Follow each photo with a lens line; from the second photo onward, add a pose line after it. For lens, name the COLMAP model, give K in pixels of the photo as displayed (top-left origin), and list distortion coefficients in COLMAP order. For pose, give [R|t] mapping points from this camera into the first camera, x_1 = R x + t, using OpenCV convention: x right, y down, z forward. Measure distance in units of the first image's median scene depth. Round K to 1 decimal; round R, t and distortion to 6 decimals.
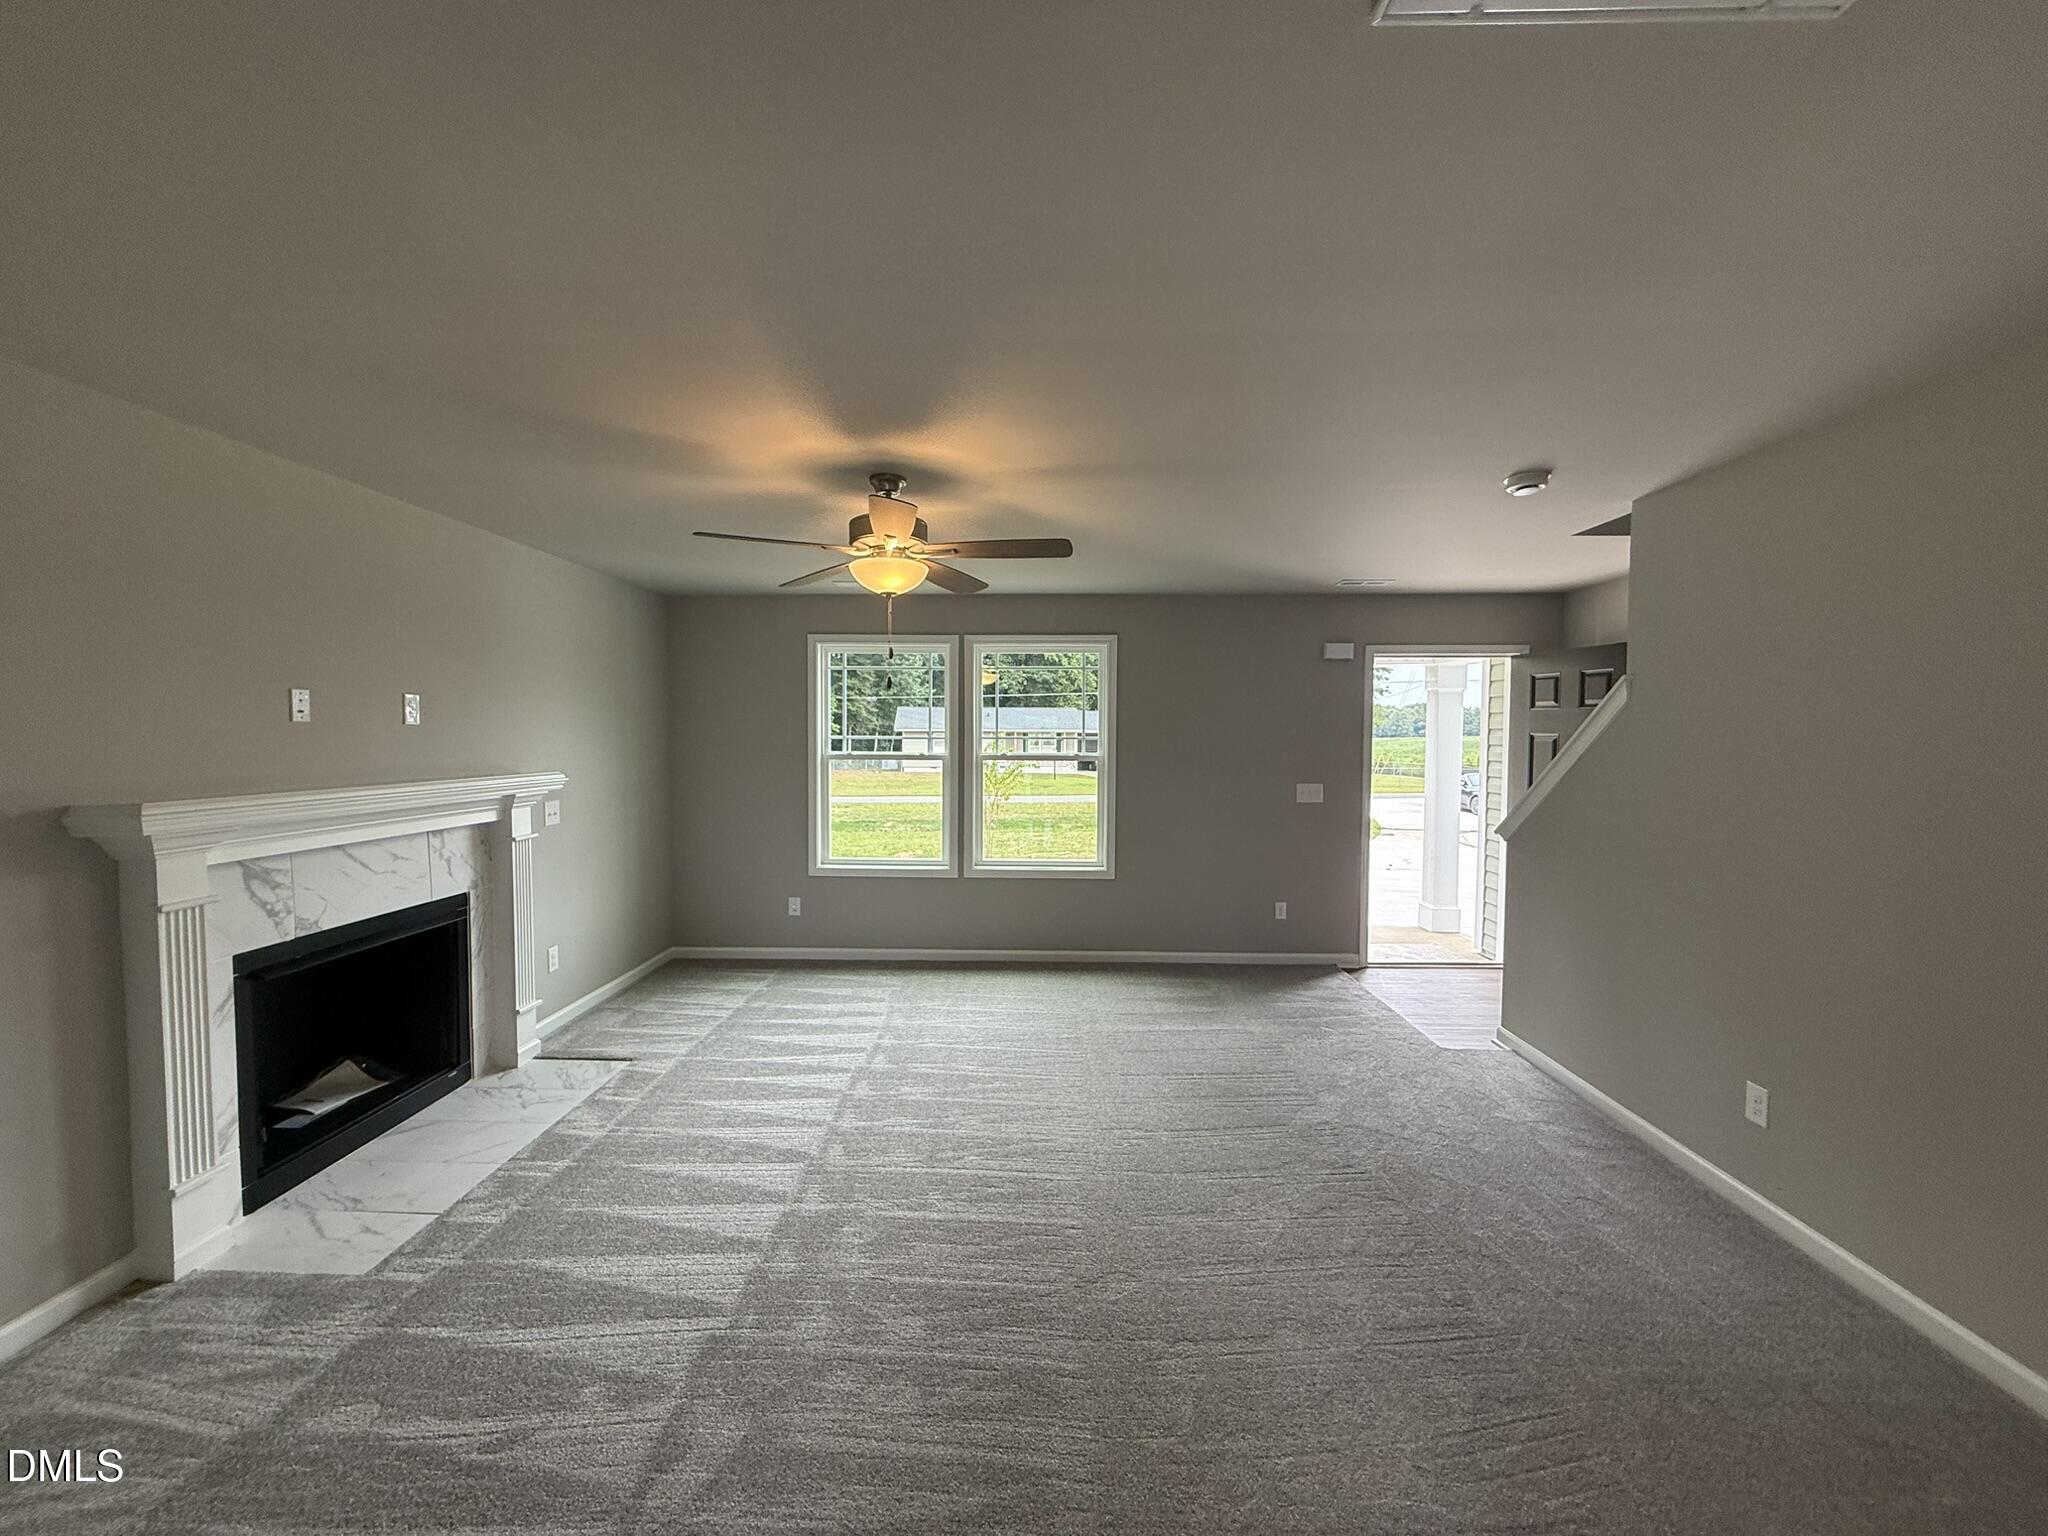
lens RADIAL K [[817.2, 0, 1019.4], [0, 817.2, 770.7], [0, 0, 1]] dist [-0.000353, 0.000421]
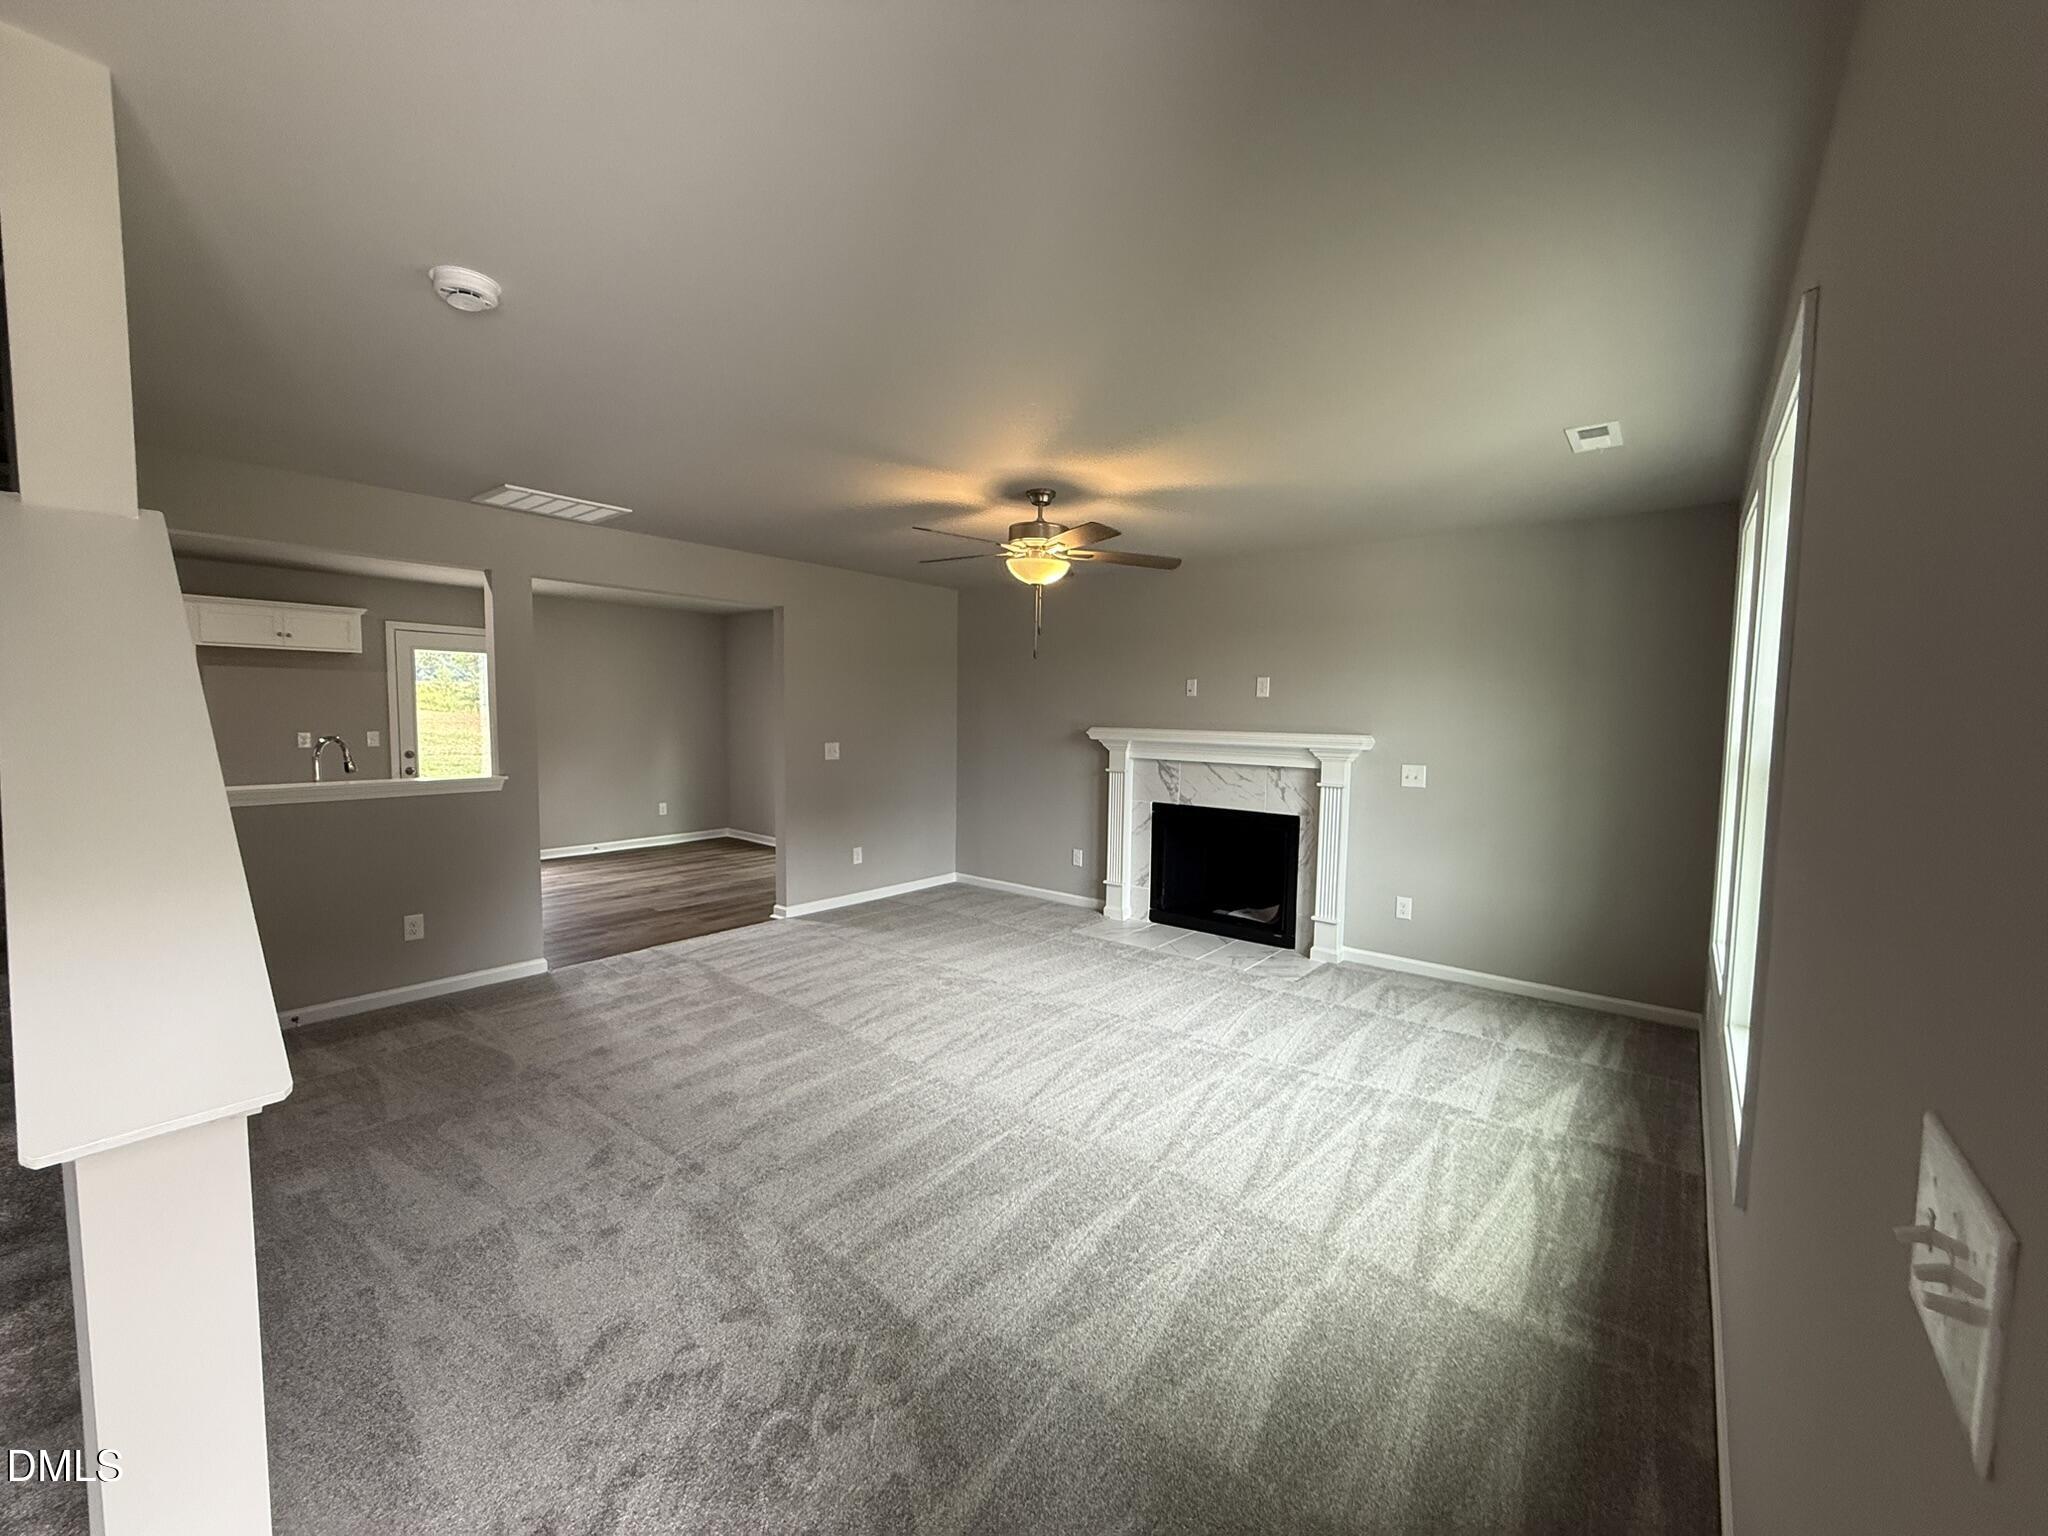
lens RADIAL K [[817.2, 0, 1014.3], [0, 817.2, 770.1], [0, 0, 1]] dist [-0.000353, 0.000421]
pose [[-0.611535, 0.047558, -0.789787, 0.708335], [-0.051262, 0.993713, 0.099530, -0.042990], [0.789555, 0.101352, -0.605252, 1.422493]]
